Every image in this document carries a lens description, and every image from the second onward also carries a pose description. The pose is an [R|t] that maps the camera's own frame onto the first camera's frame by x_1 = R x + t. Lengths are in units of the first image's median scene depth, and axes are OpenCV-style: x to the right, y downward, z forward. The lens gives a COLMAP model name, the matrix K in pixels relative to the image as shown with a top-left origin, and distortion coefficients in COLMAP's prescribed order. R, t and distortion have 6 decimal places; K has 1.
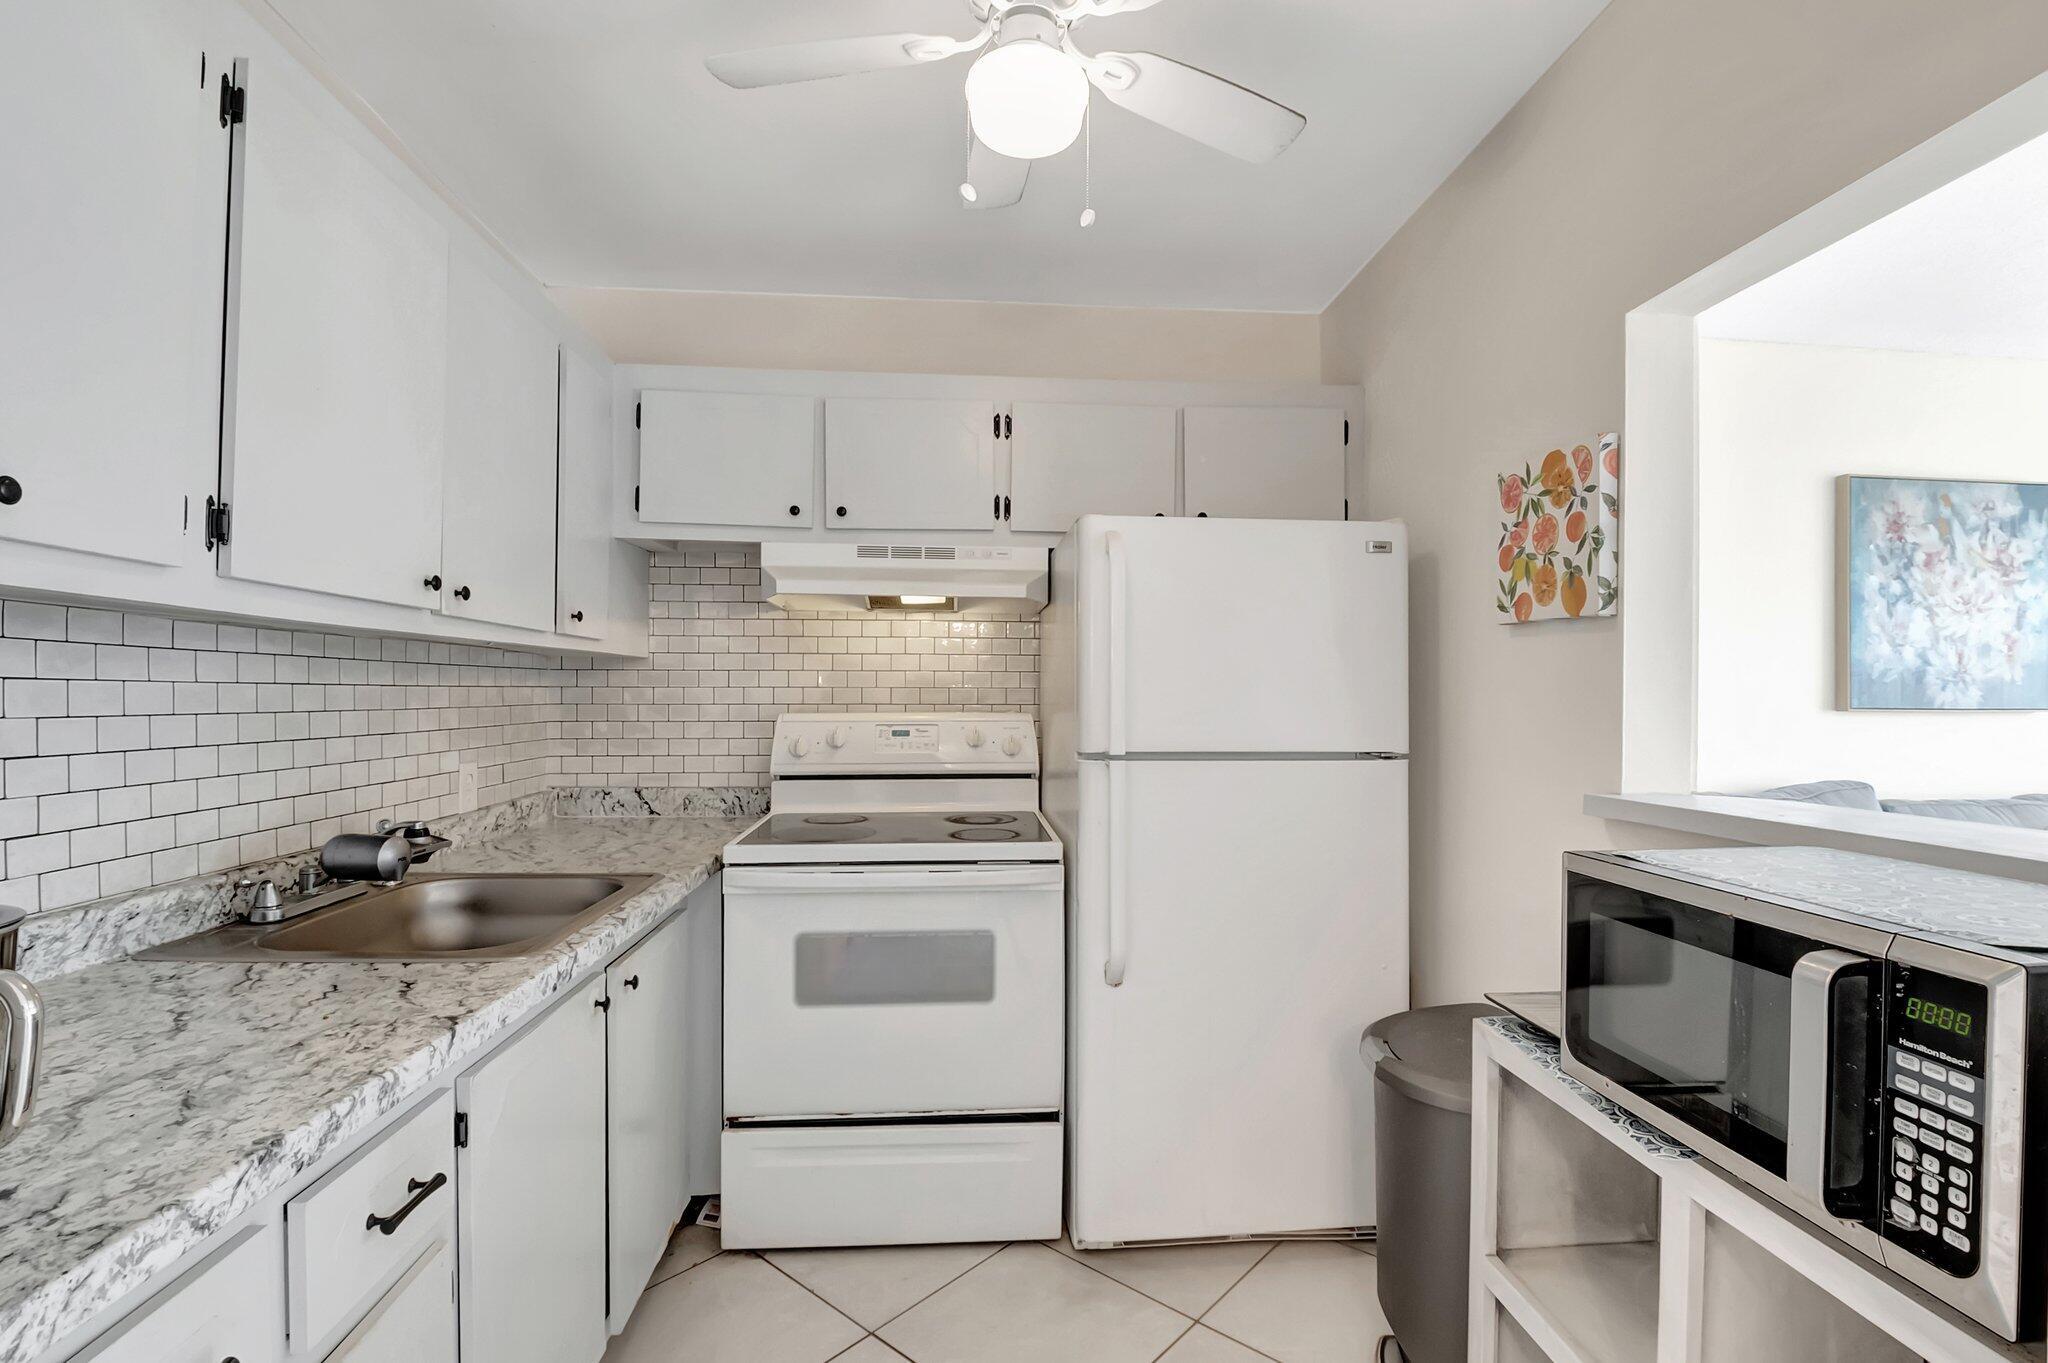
lens RADIAL K [[923.9, 0, 1024.0], [0, 923.9, 681.5], [0, 0, 1]] dist [-0.001597, -0.011595]
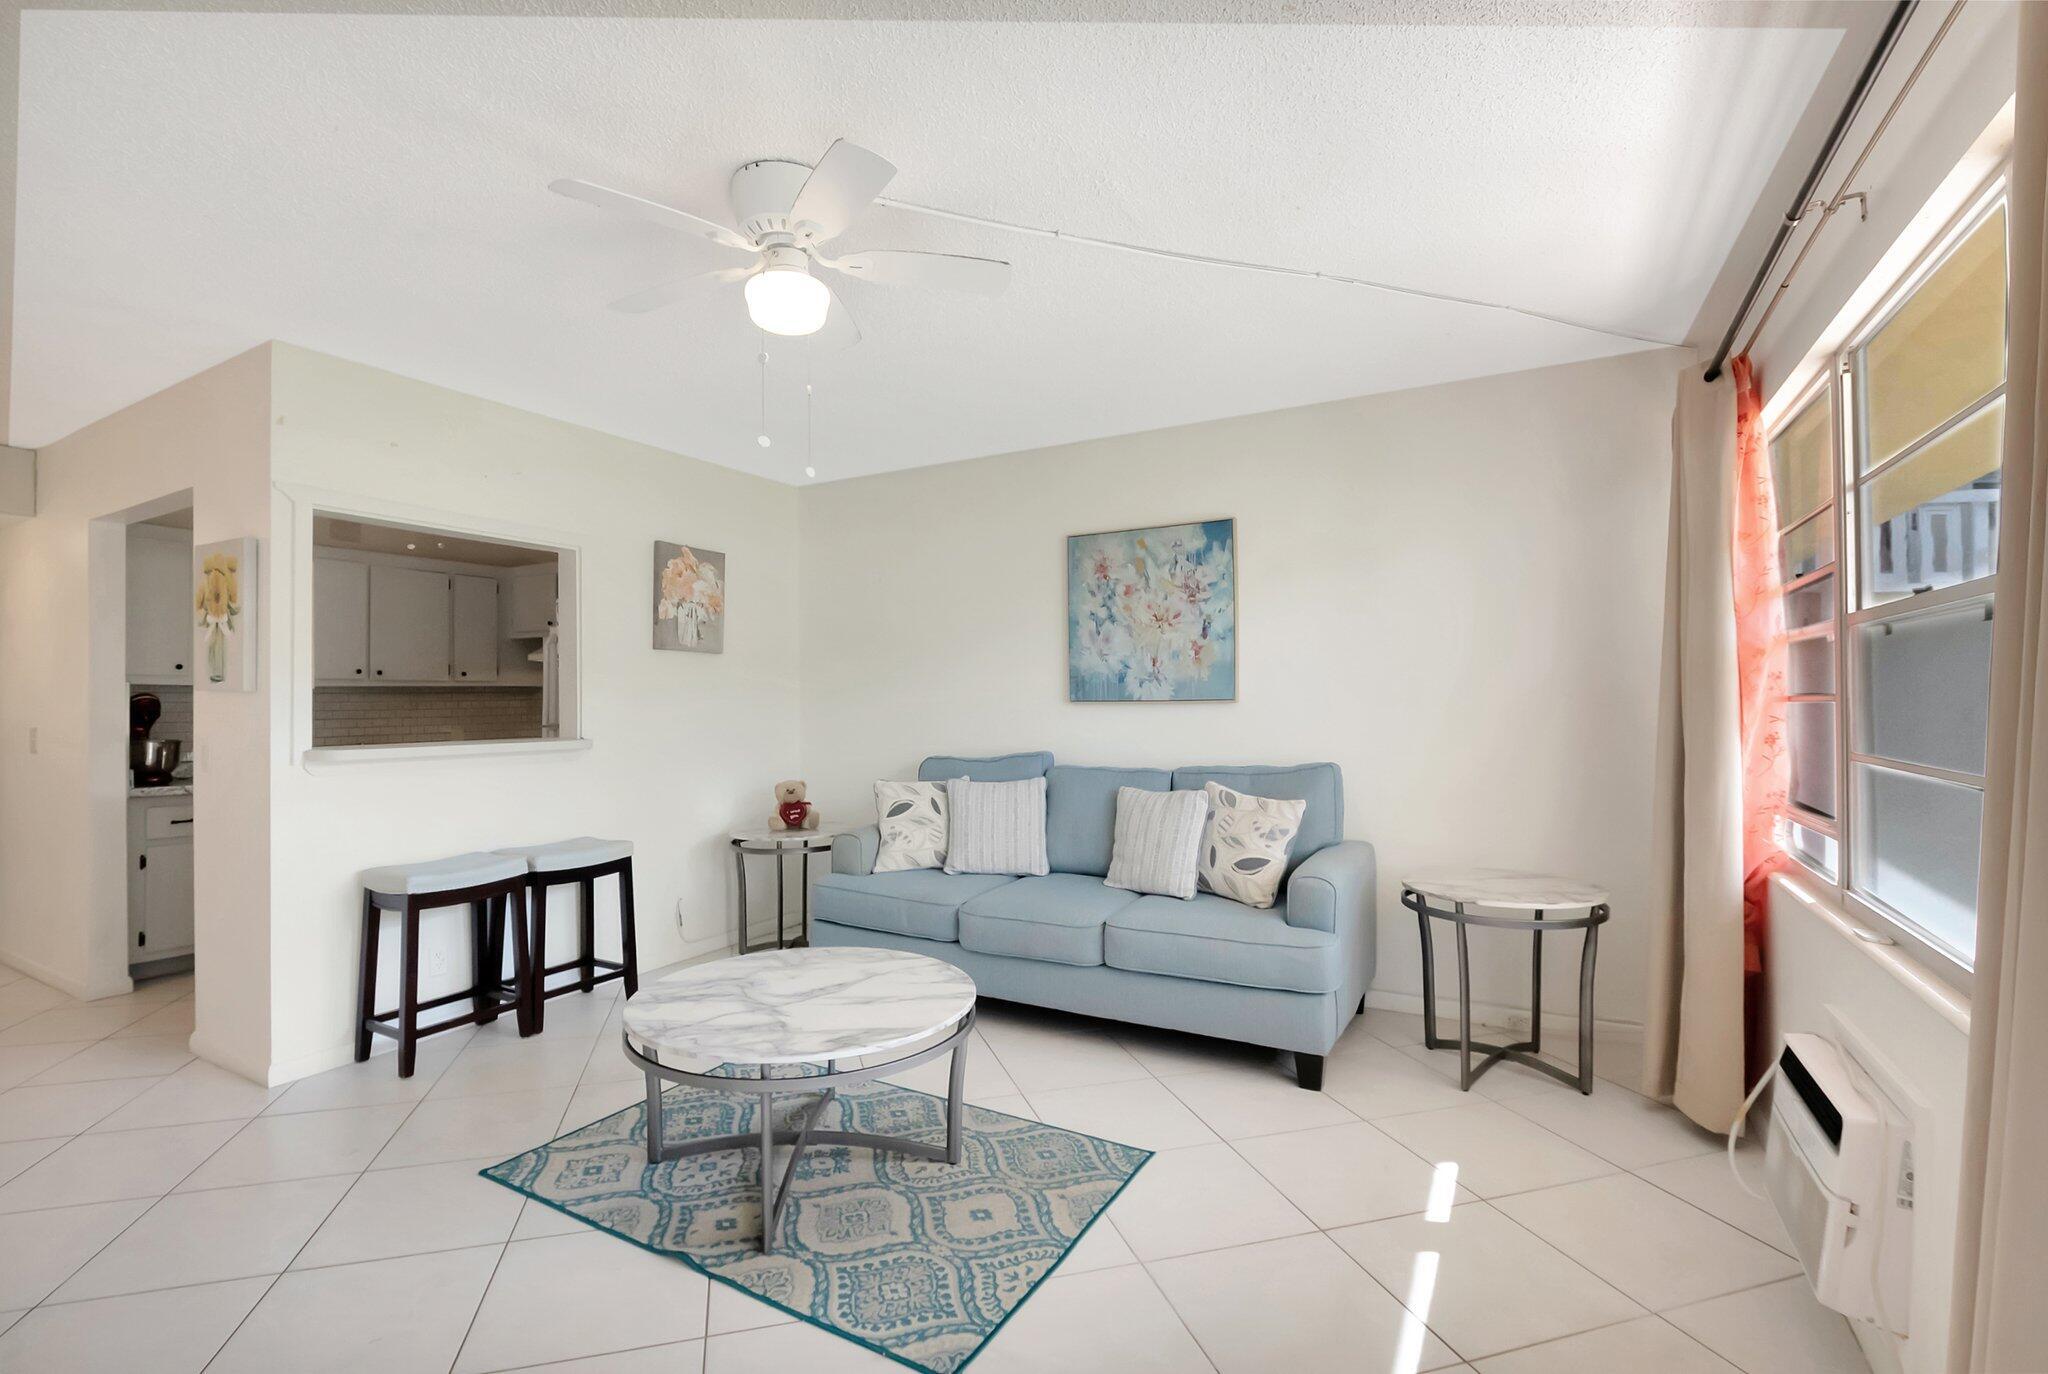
lens RADIAL K [[900.4, 0, 977.9], [0, 900.4, 683.5], [0, 0, 1]] dist [0.001416, -0.021234]
pose [[0.830296, -0.025443, -0.556742, 2.187629], [0.023609, 0.999666, -0.010475, 0.018839], [0.556822, -0.004447, 0.830620, -0.327036]]
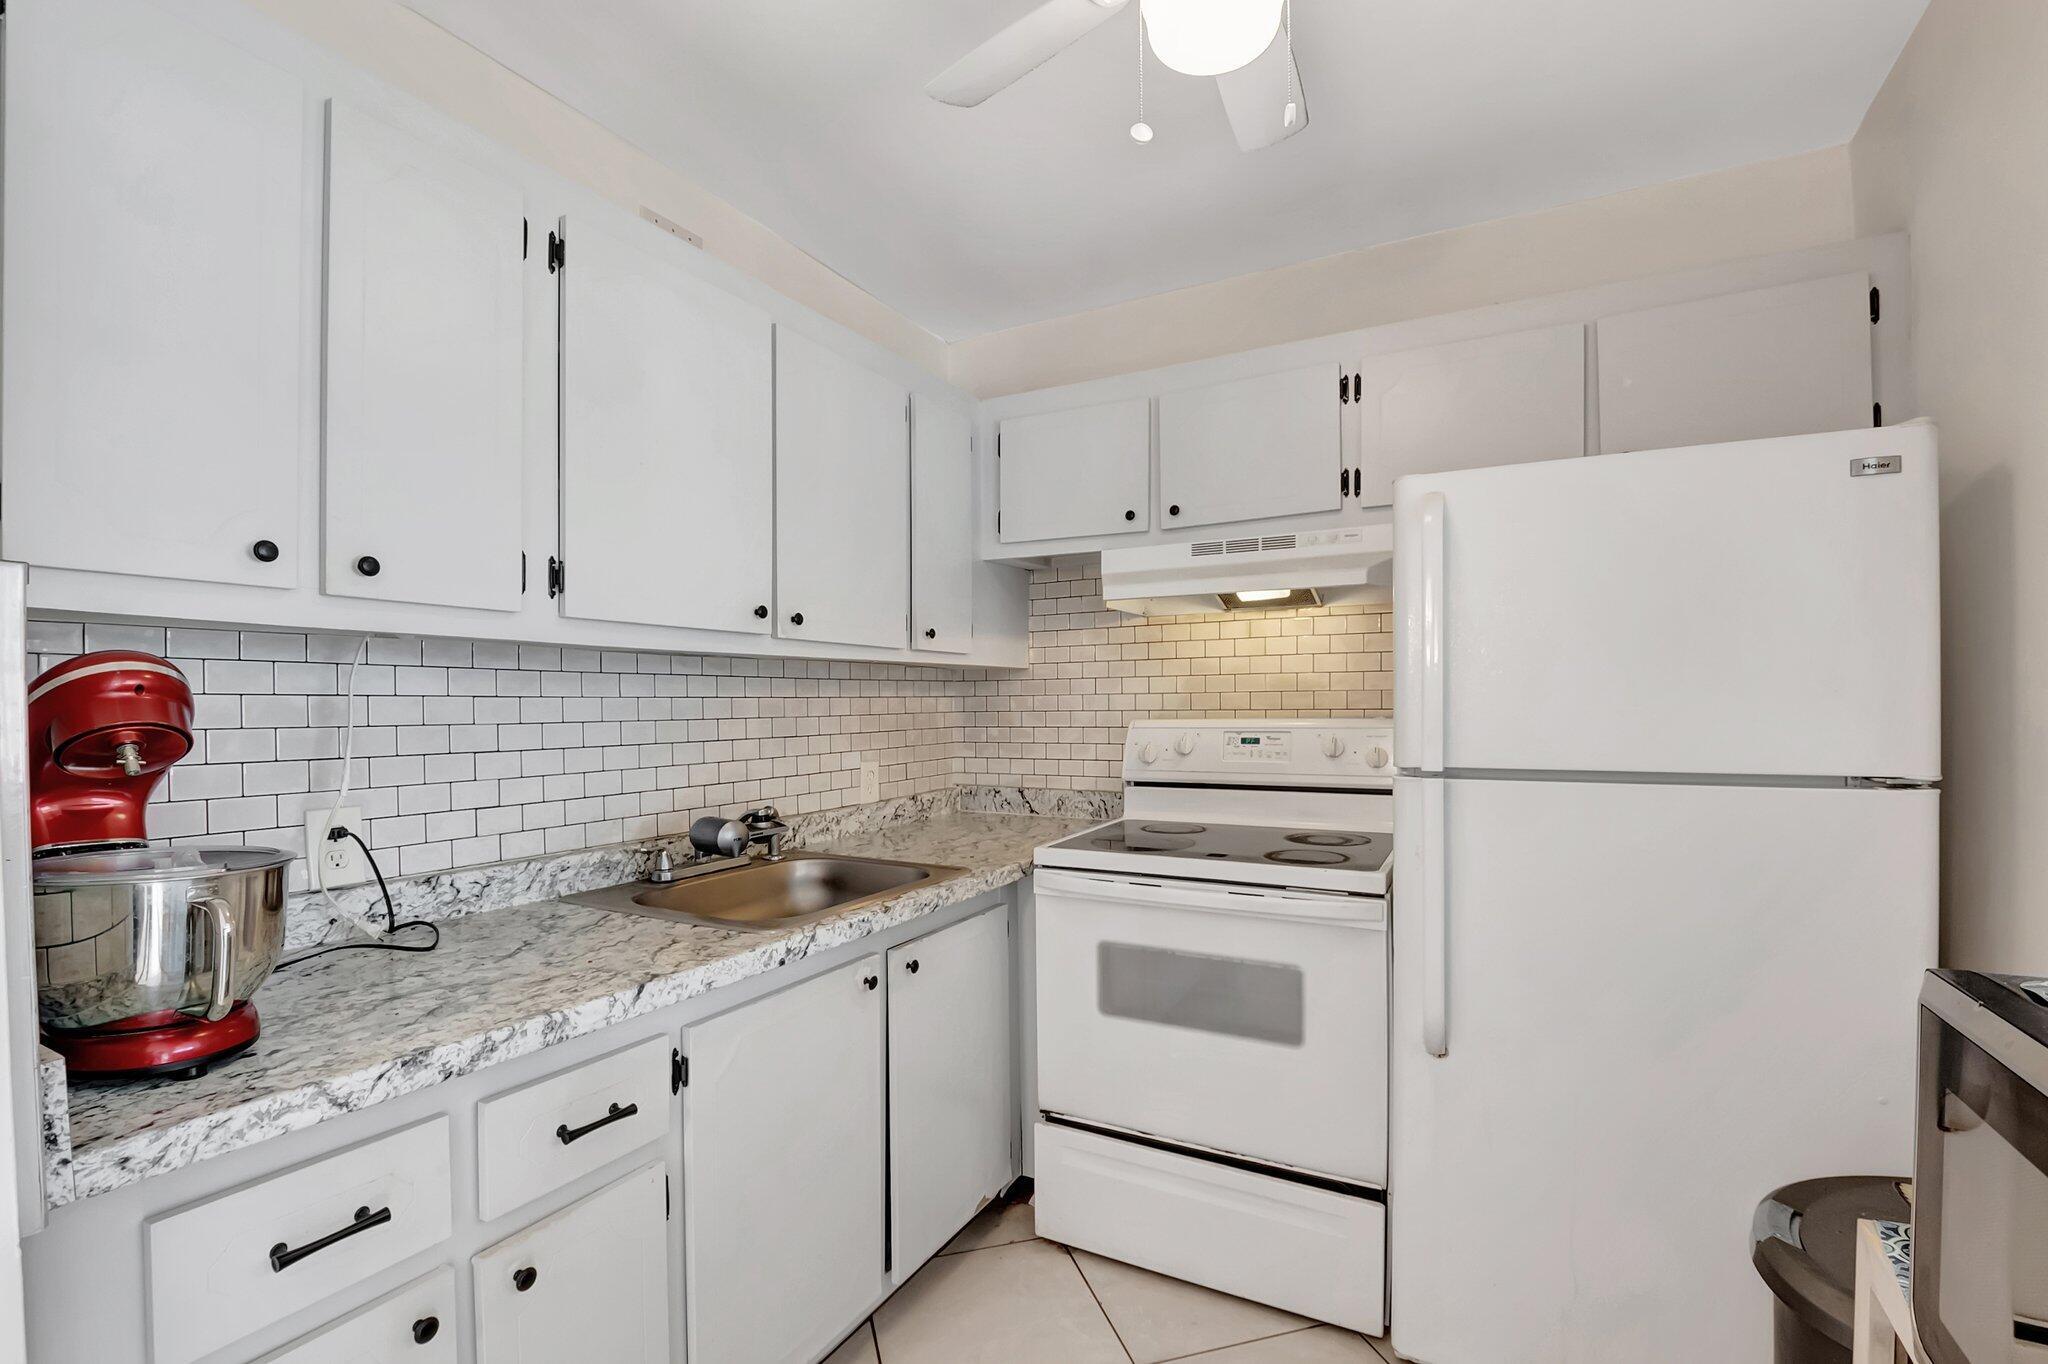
lens RADIAL K [[908.7, 0, 1032.9], [0, 908.7, 701.8], [0, 0, 1]] dist [0.018086, -0.031161]
pose [[0.846527, -0.011652, -0.532219, 0.208165], [0.020077, 0.999748, 0.010046, 0.003865], [0.531968, -0.019190, 0.846547, 0.129622]]
